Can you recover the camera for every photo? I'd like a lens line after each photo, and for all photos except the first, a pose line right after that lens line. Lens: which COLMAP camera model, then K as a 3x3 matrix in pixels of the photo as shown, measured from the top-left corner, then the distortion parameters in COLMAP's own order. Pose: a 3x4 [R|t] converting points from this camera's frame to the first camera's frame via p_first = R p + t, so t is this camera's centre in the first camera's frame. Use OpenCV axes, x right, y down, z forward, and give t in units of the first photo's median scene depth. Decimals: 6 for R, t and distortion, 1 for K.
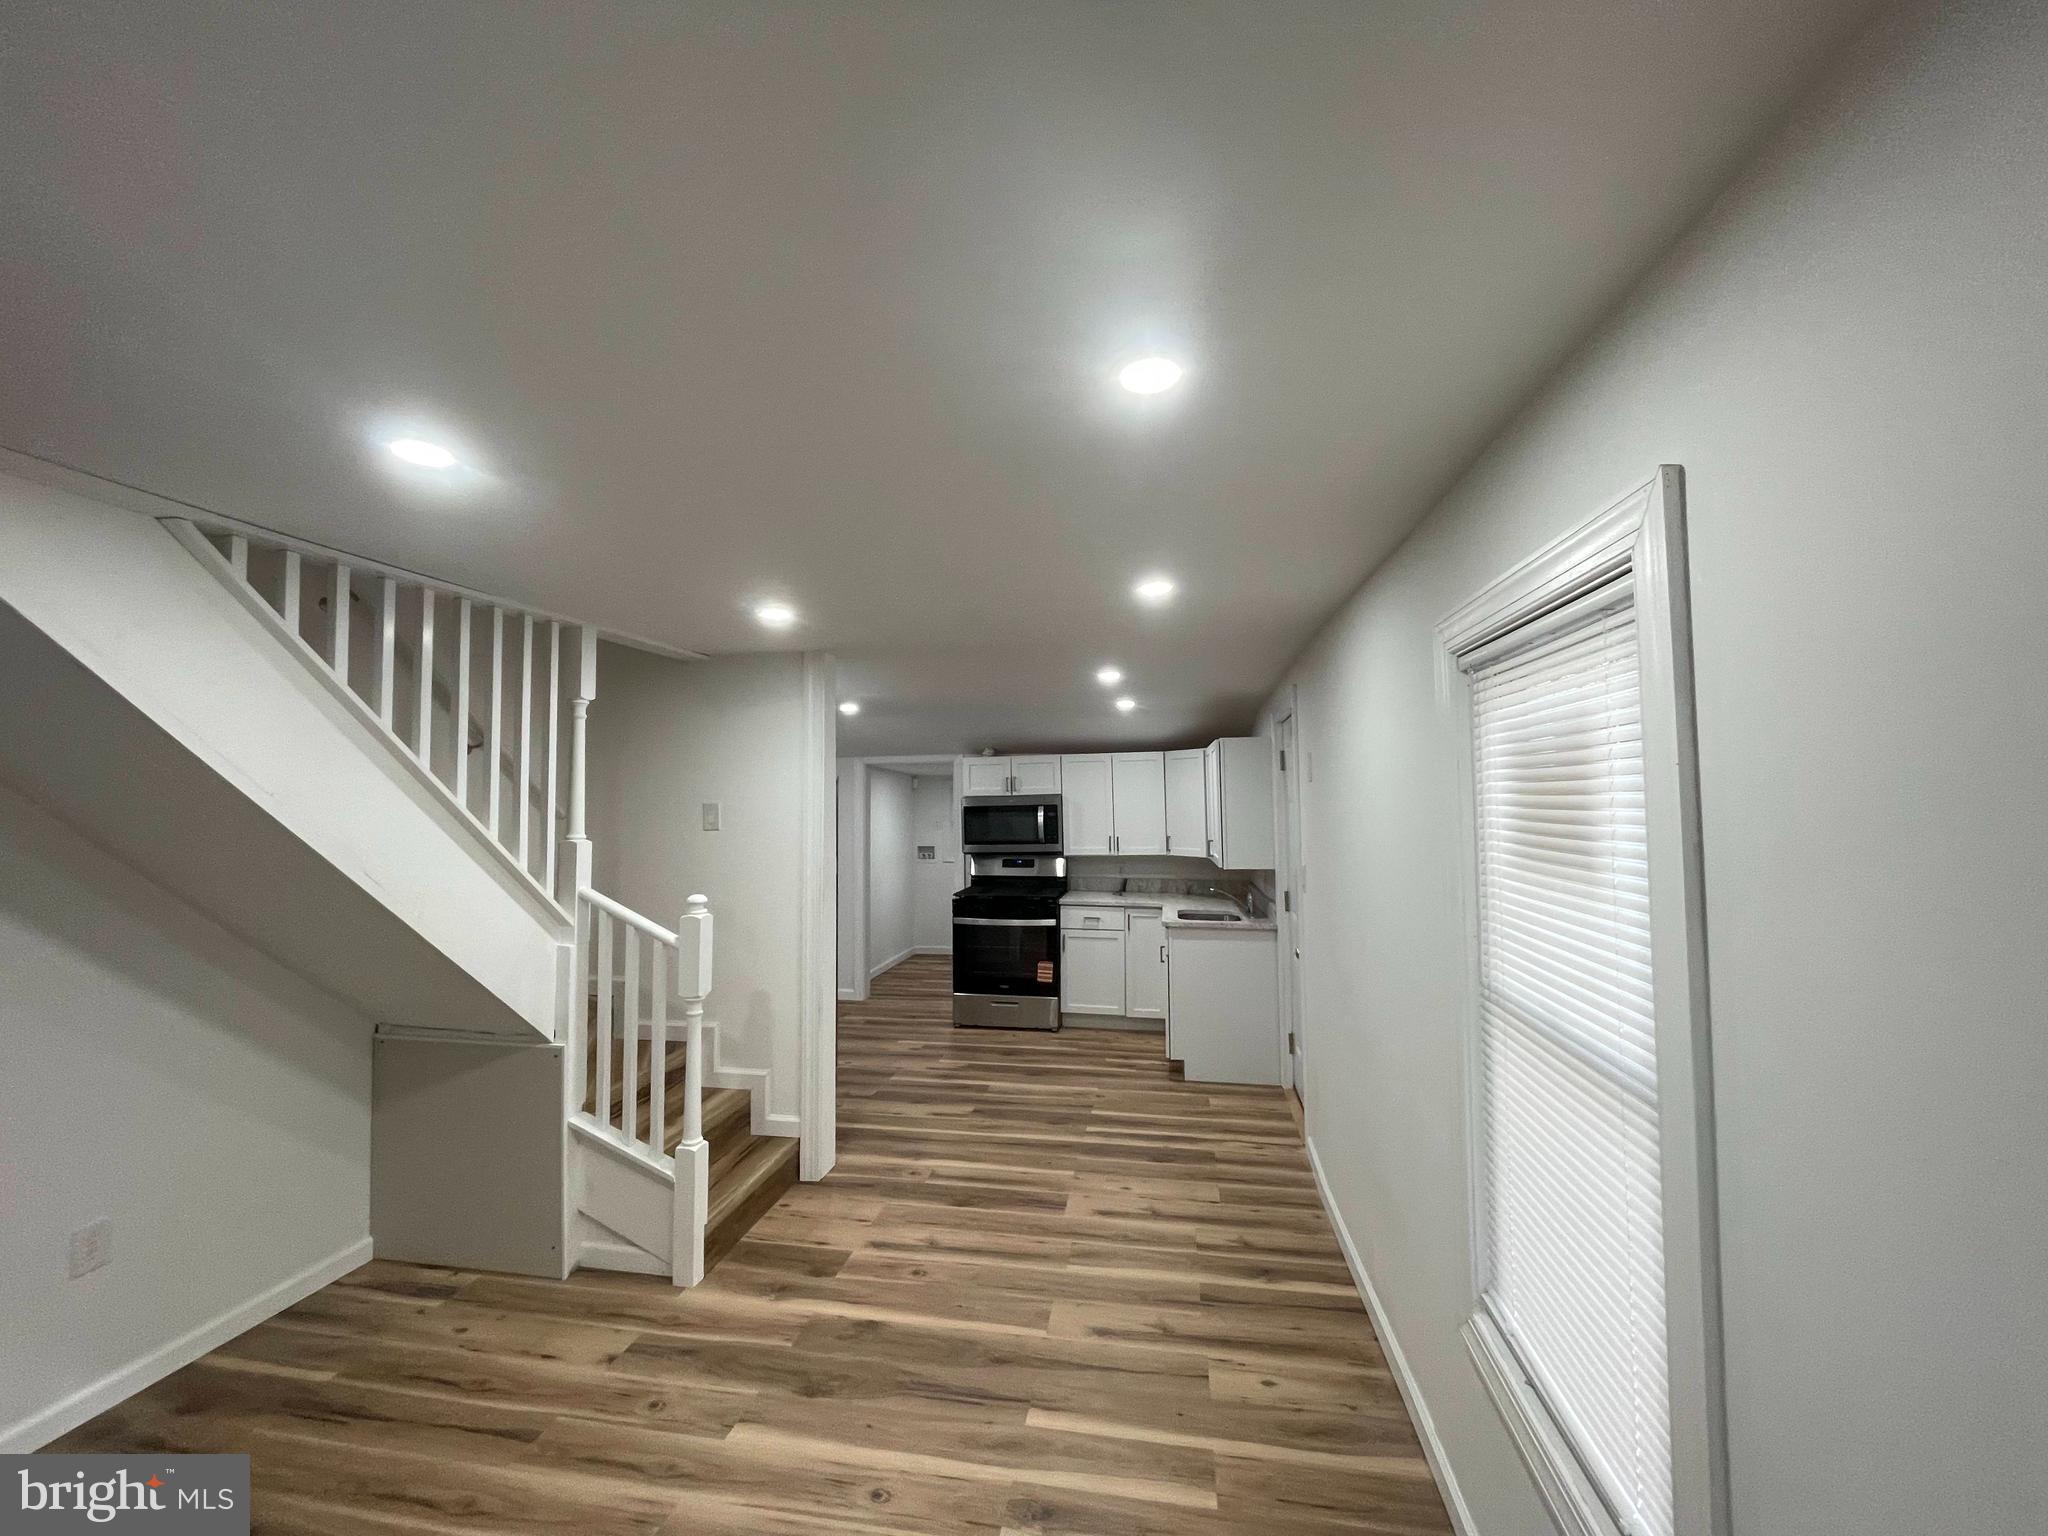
lens RADIAL K [[817.2, 0, 1024.0], [0, 817.2, 768.0], [0, 0, 1]] dist [-0.002746, -0.000813]
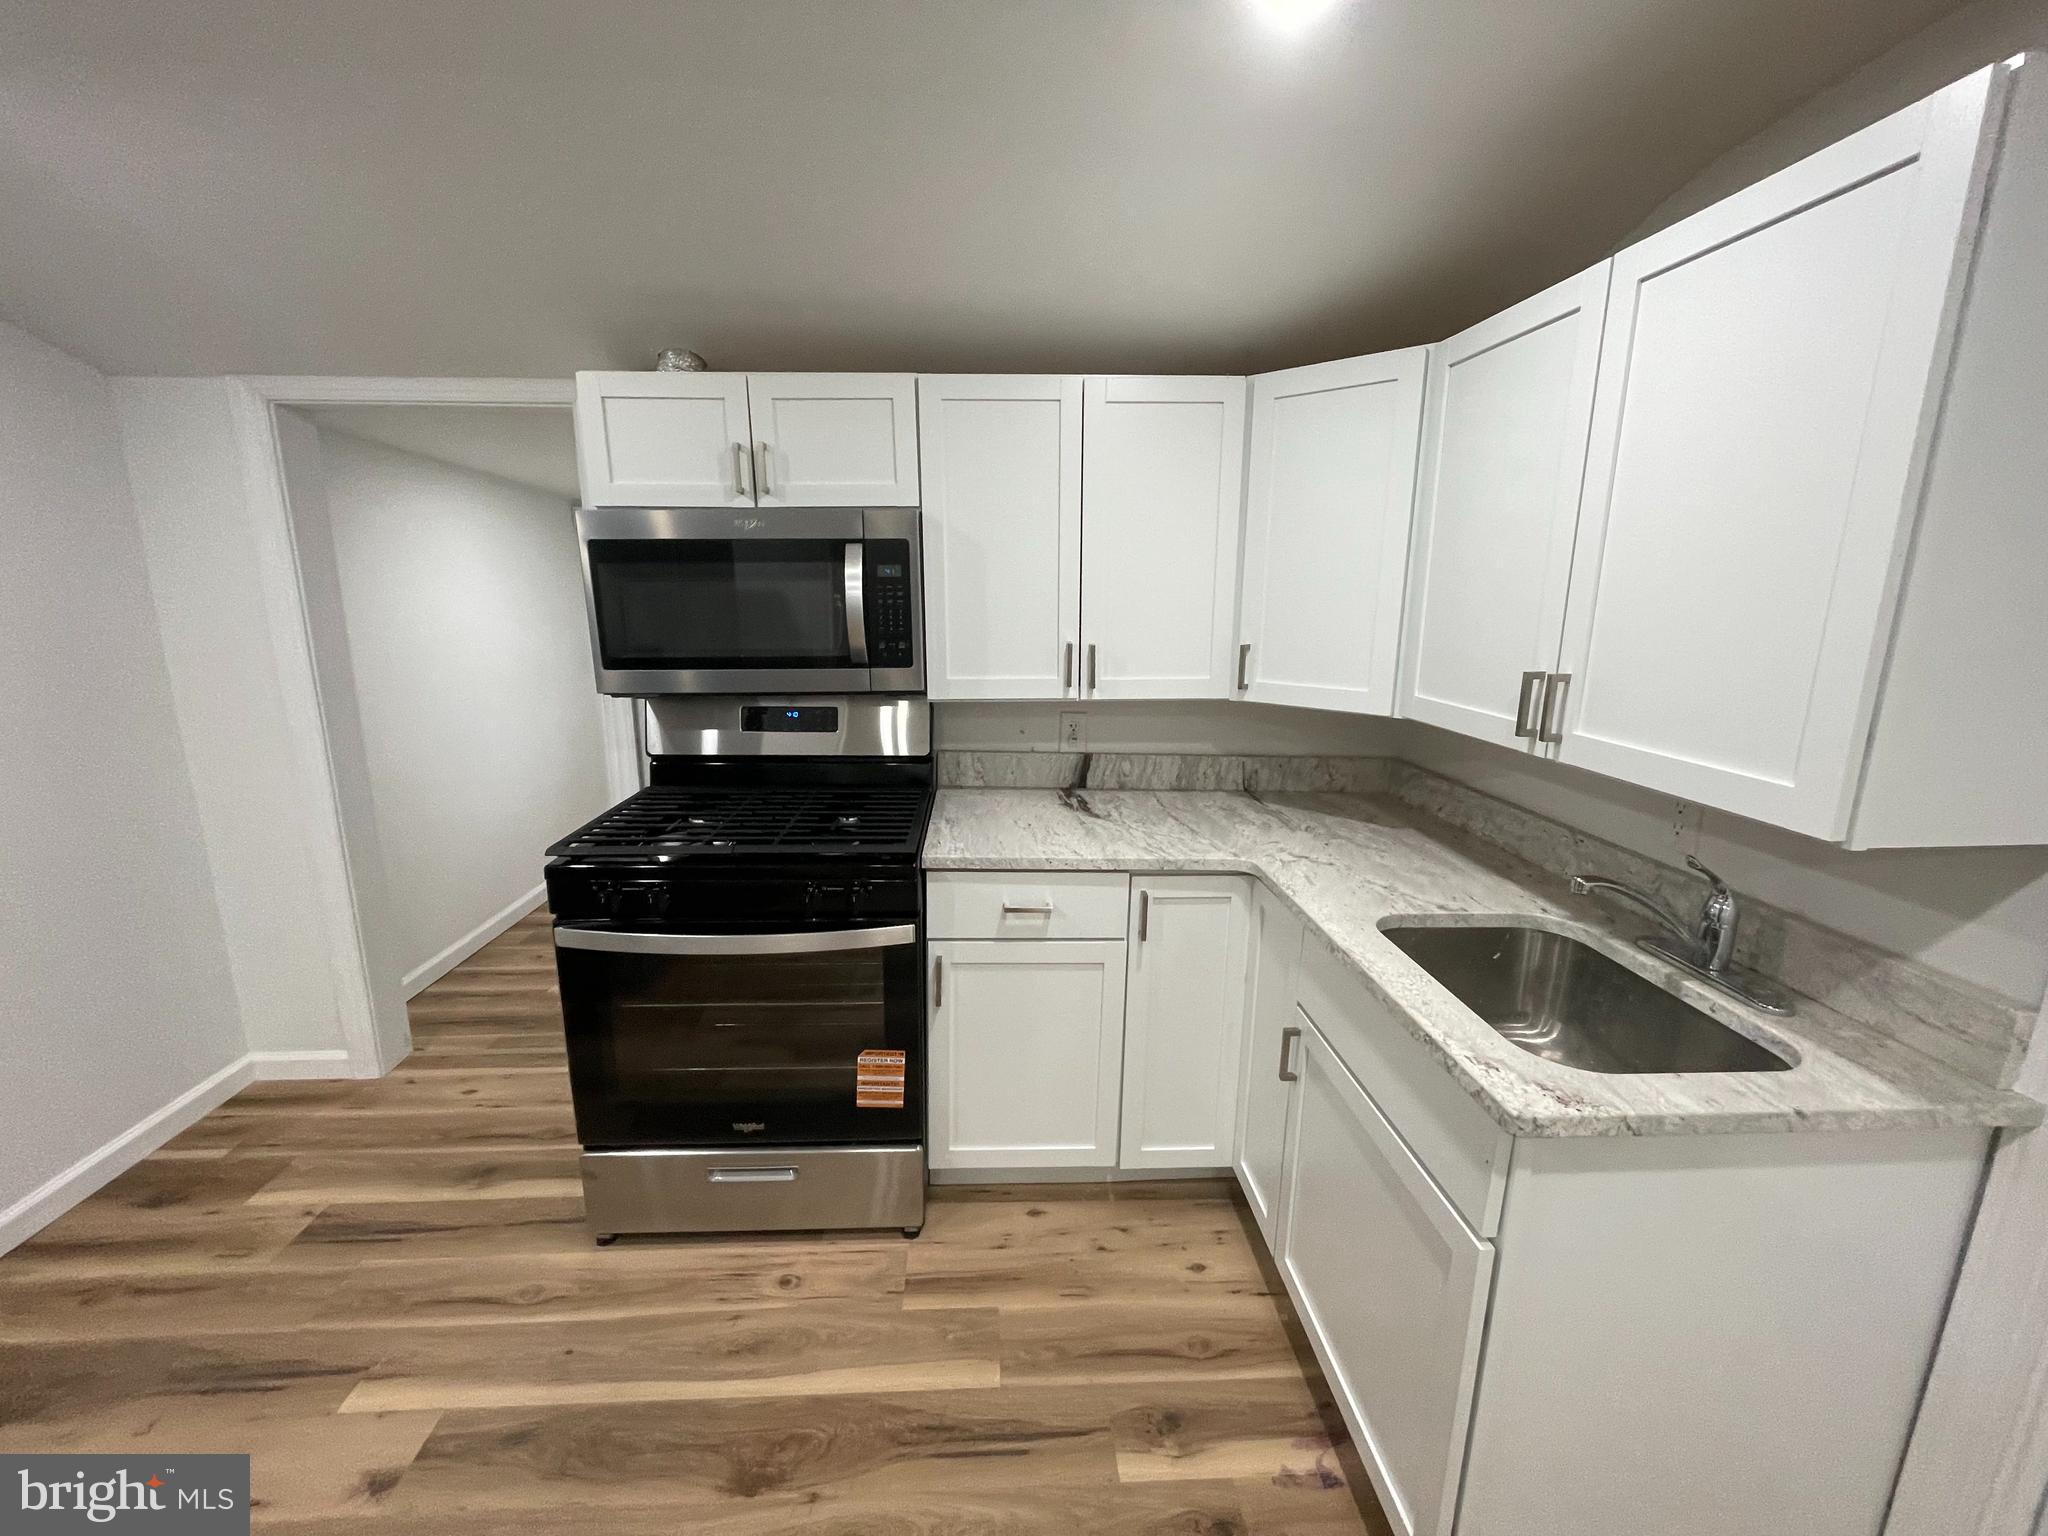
lens RADIAL K [[817.2, 0, 1024.0], [0, 817.2, 768.0], [0, 0, 1]] dist [-0.002746, -0.000813]
pose [[0.975749, -0.029553, 0.216890, 0.015017], [-0.025764, 0.968452, 0.247865, 0.053395], [-0.217372, -0.247442, 0.944204, 0.713242]]
